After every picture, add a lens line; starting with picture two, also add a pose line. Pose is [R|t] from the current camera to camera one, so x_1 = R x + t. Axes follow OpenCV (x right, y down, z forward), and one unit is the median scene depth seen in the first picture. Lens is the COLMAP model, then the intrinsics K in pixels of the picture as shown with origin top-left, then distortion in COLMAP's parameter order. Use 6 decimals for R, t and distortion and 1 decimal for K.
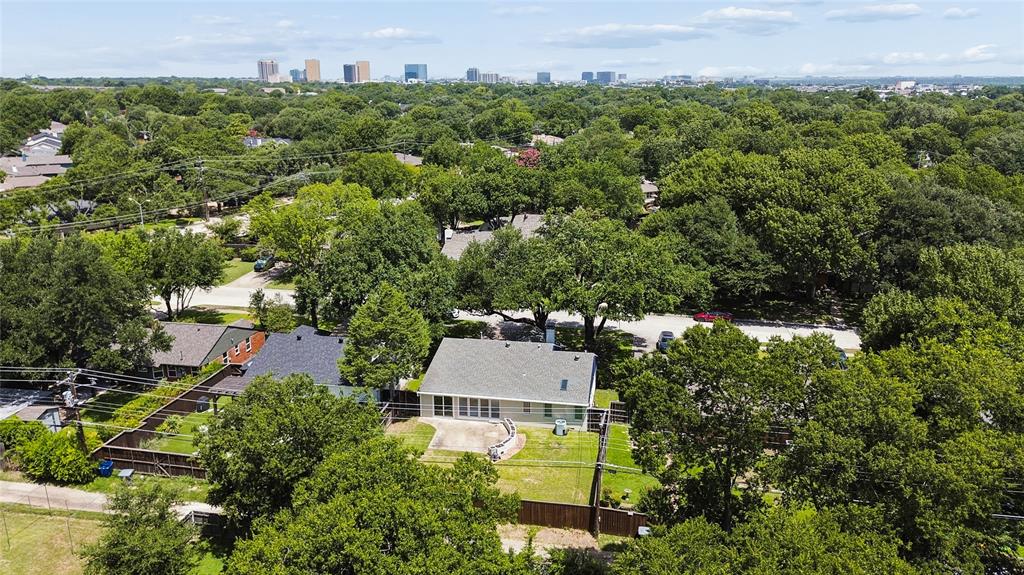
lens RADIAL K [[724.4, 0, 510.8], [0, 724.4, 287.0], [0, 0, 1]] dist [0.049435, -0.034508]
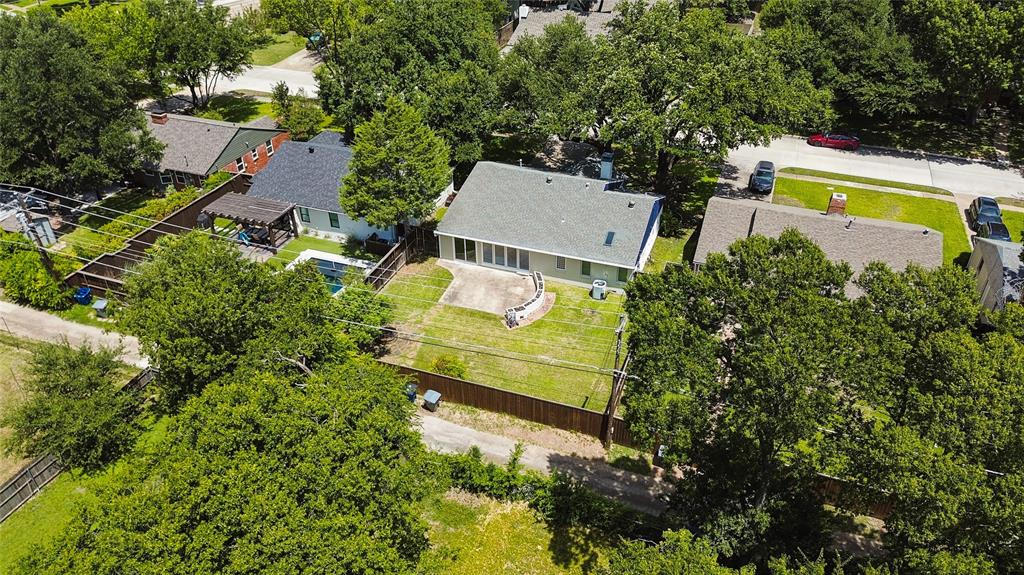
lens RADIAL K [[724.4, 0, 511.9], [0, 724.4, 290.0], [0, 0, 1]] dist [0.049435, -0.034508]
pose [[0.986294, 0.090820, -0.137750, 0.076579], [-0.043877, 0.949185, 0.311644, -0.052988], [0.159054, -0.301329, 0.940161, 0.190826]]
